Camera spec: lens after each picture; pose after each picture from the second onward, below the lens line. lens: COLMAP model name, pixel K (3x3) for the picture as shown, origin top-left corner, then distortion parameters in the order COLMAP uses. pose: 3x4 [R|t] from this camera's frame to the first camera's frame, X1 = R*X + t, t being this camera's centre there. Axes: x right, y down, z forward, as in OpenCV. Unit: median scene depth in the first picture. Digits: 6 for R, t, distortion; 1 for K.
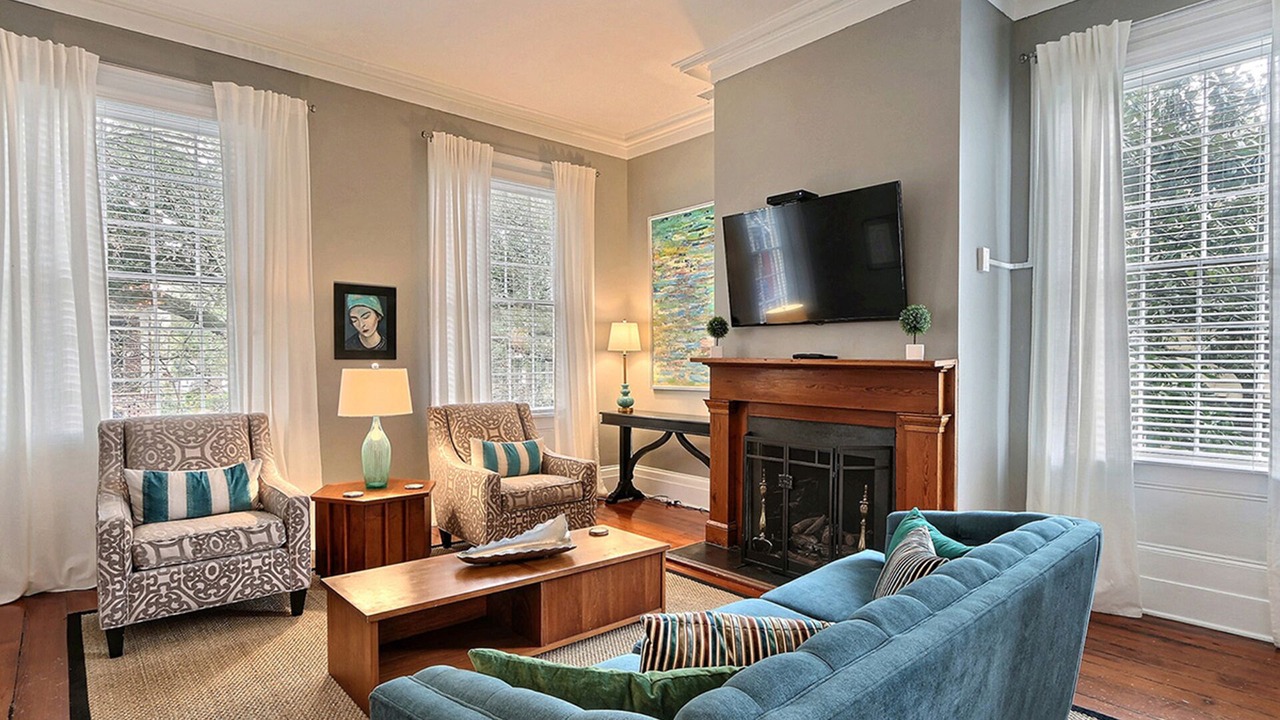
lens RADIAL K [[677.8, 0, 640.2], [0, 677.8, 363.3], [0, 0, 1]] dist [-0.005291, -0.000535]
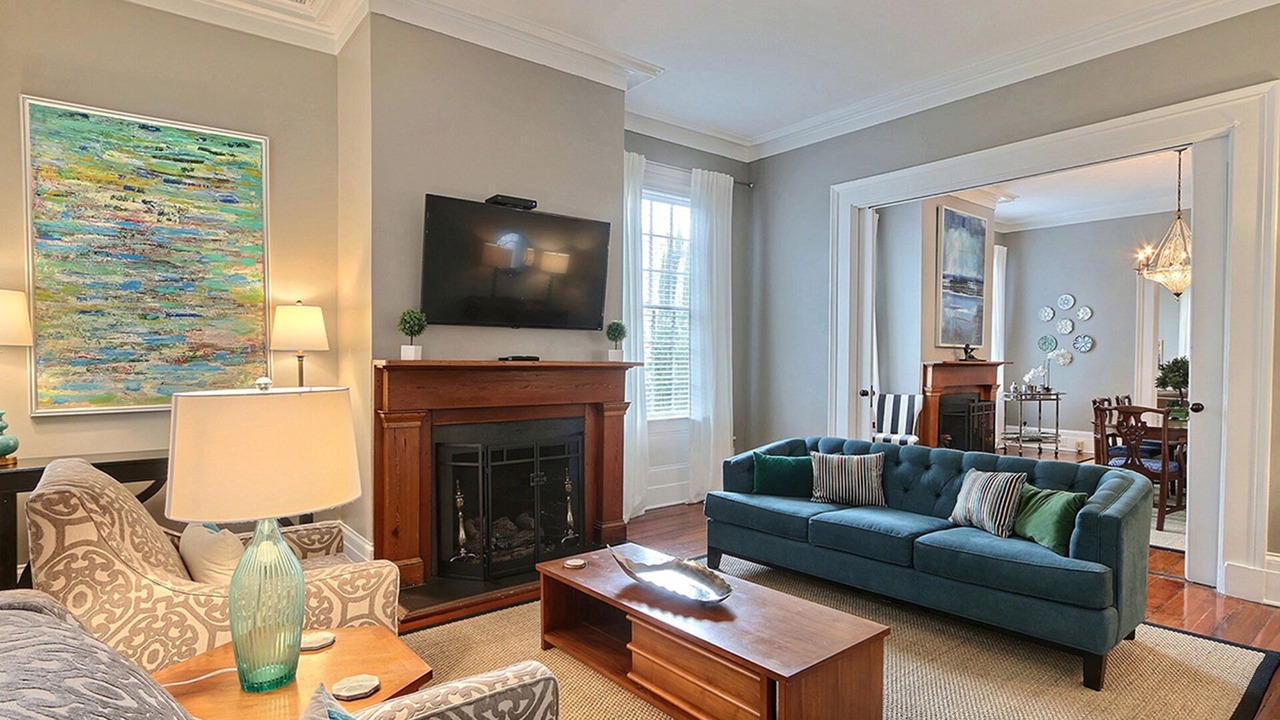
lens RADIAL K [[712.2, 0, 640.2], [0, 712.2, 363.9], [0, 0, 1]] dist [0.000550, 0.000084]
pose [[0.025182, -0.011089, 0.999621, -0.615462], [0.004803, 0.999928, 0.010972, -0.009490], [-0.999671, 0.004525, 0.025234, 0.576765]]
